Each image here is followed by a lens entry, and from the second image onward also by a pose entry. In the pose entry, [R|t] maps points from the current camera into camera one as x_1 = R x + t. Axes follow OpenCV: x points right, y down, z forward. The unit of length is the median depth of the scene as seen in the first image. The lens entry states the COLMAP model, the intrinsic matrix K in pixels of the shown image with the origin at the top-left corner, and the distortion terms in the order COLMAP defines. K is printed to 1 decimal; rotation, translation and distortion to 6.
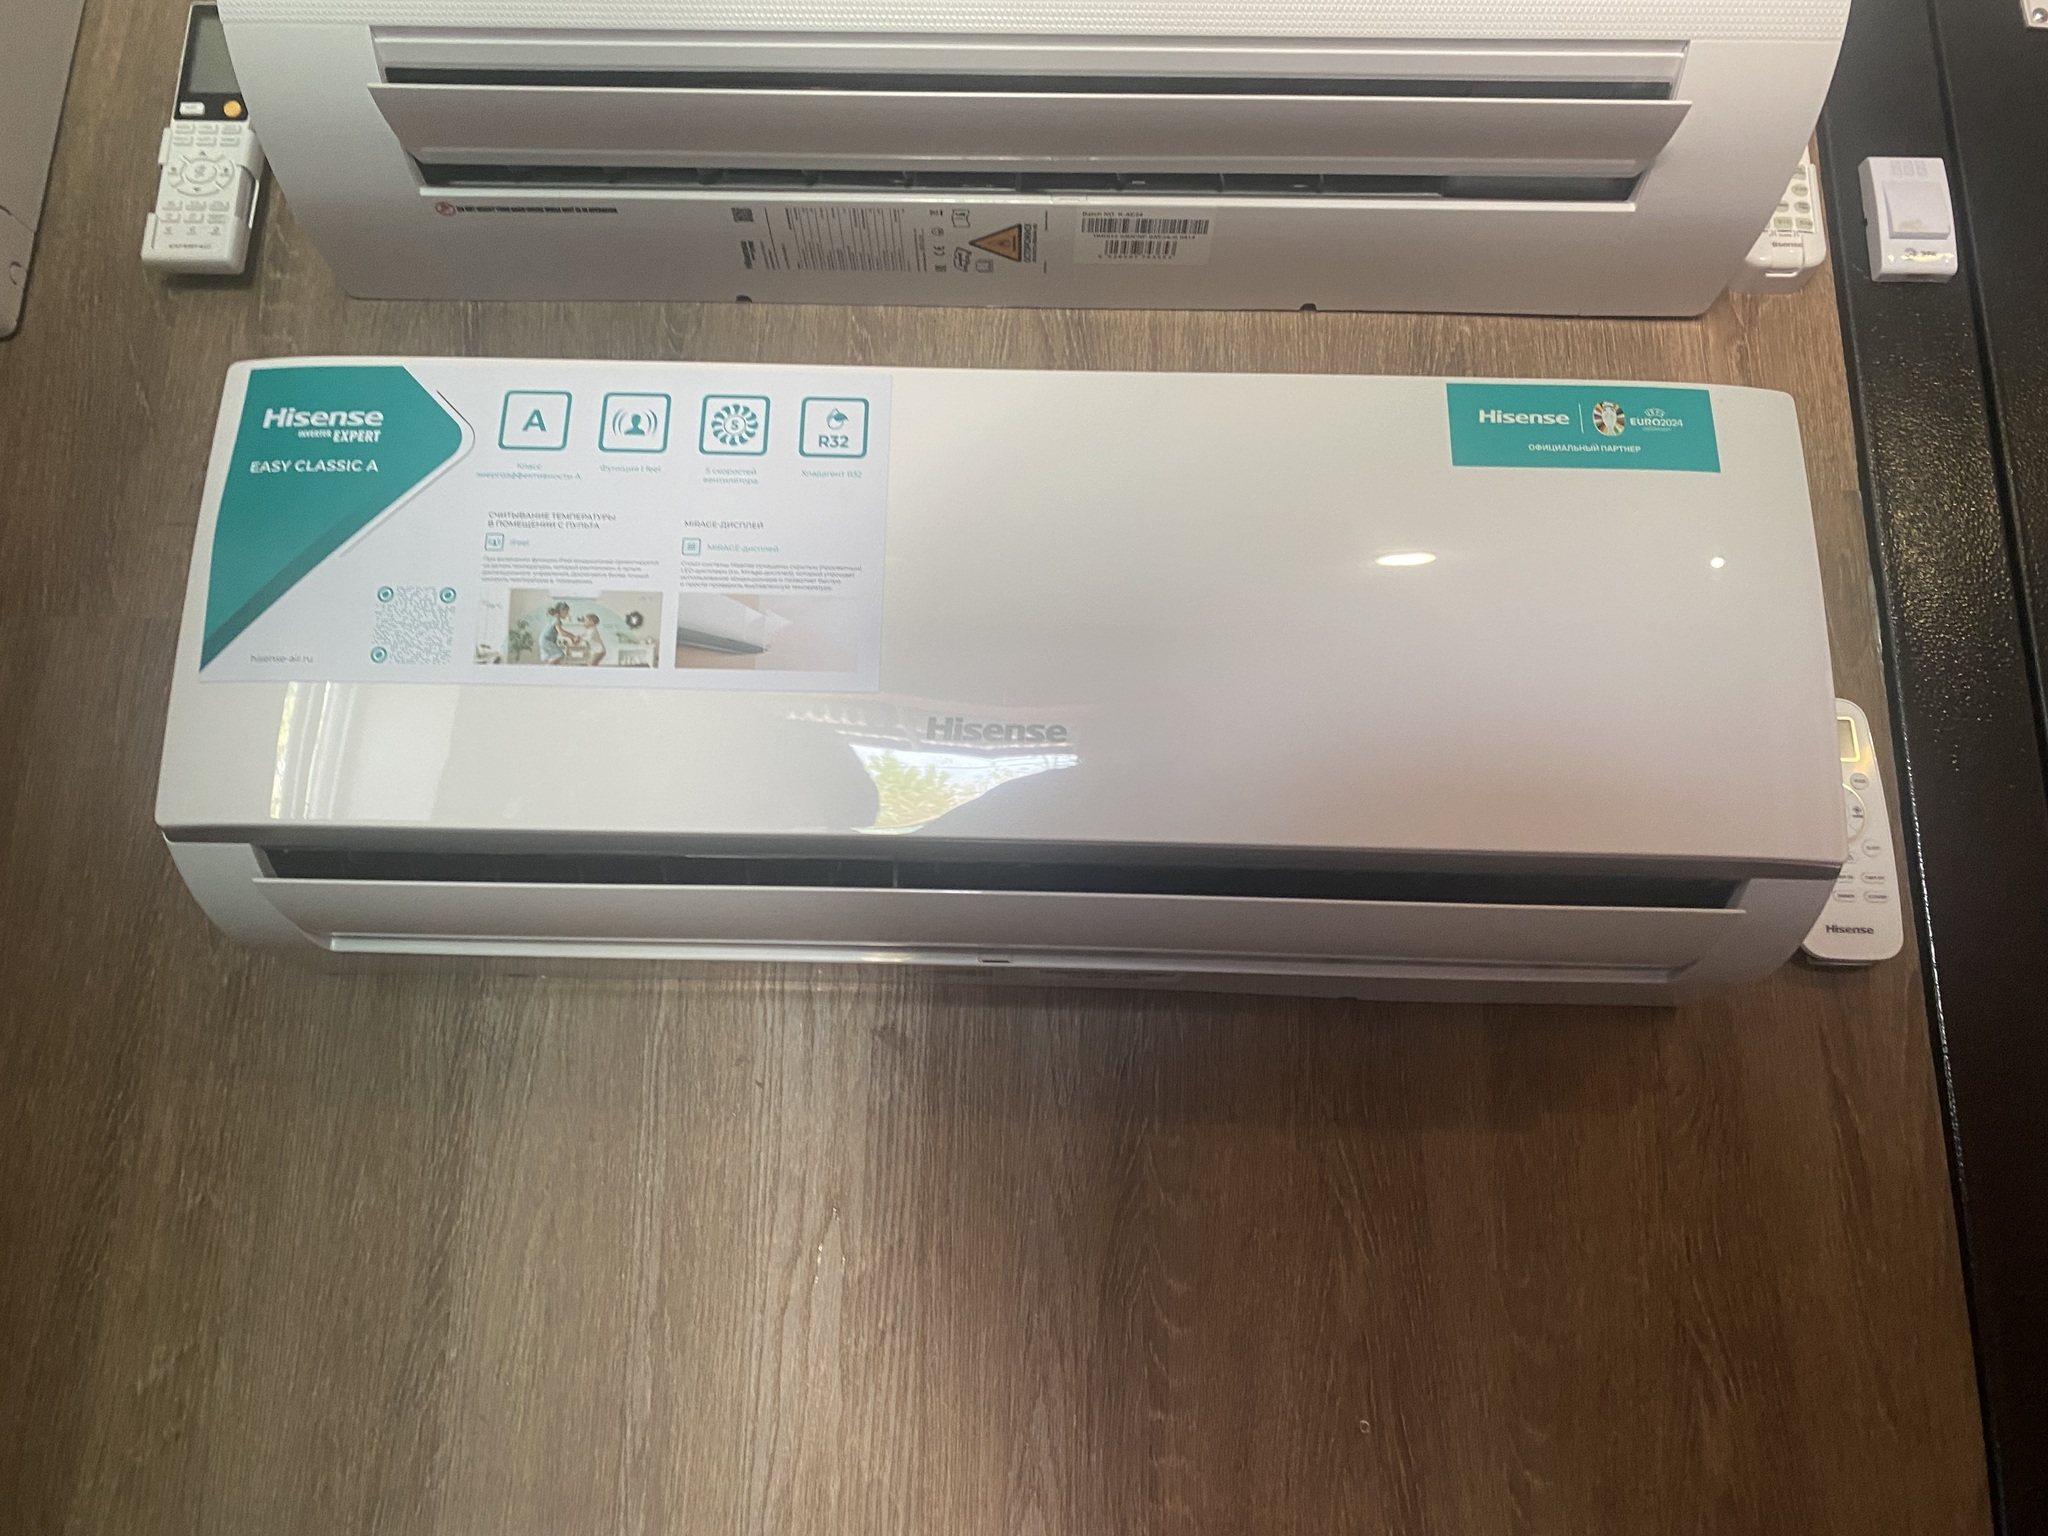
lens RADIAL K [[1564.5, 0, 1002.5], [0, 1564.5, 747.7], [0, 0, 1]] dist [0.016464, -0.015114]
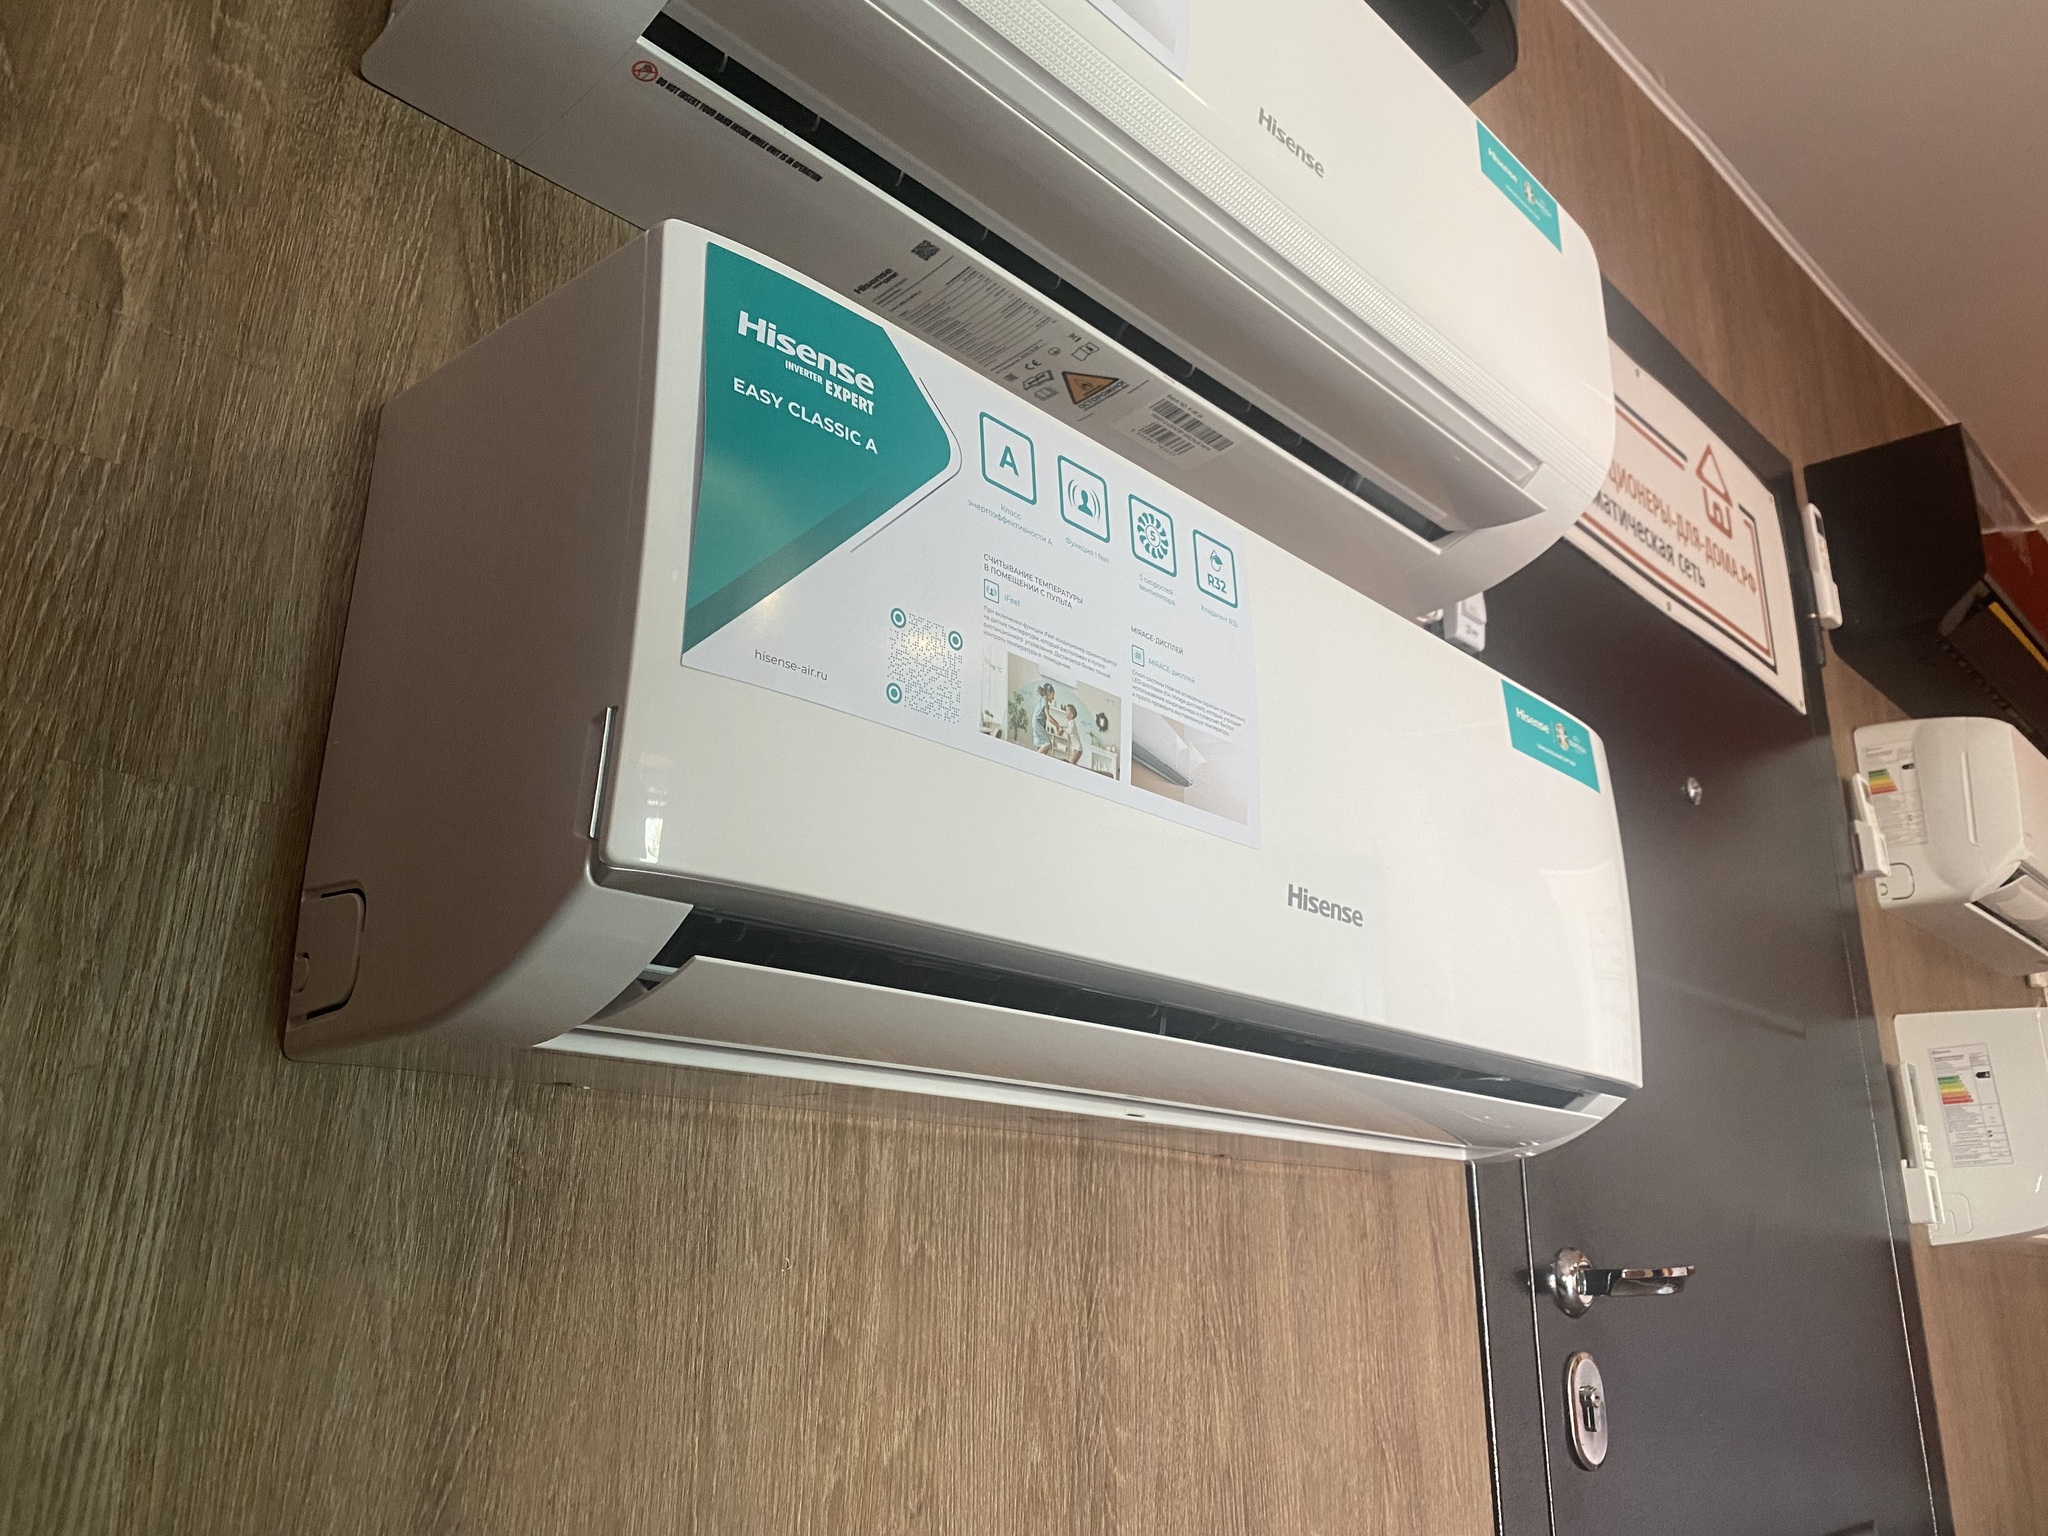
lens RADIAL K [[1564.5, 0, 1032.9], [0, 1564.5, 766.3], [0, 0, 1]] dist [0.016464, -0.015114]
pose [[0.680348, 0.210612, 0.701975, -0.730145], [-0.180887, 0.976442, -0.117646, 0.045621], [-0.710216, -0.046938, 0.702418, 0.329993]]
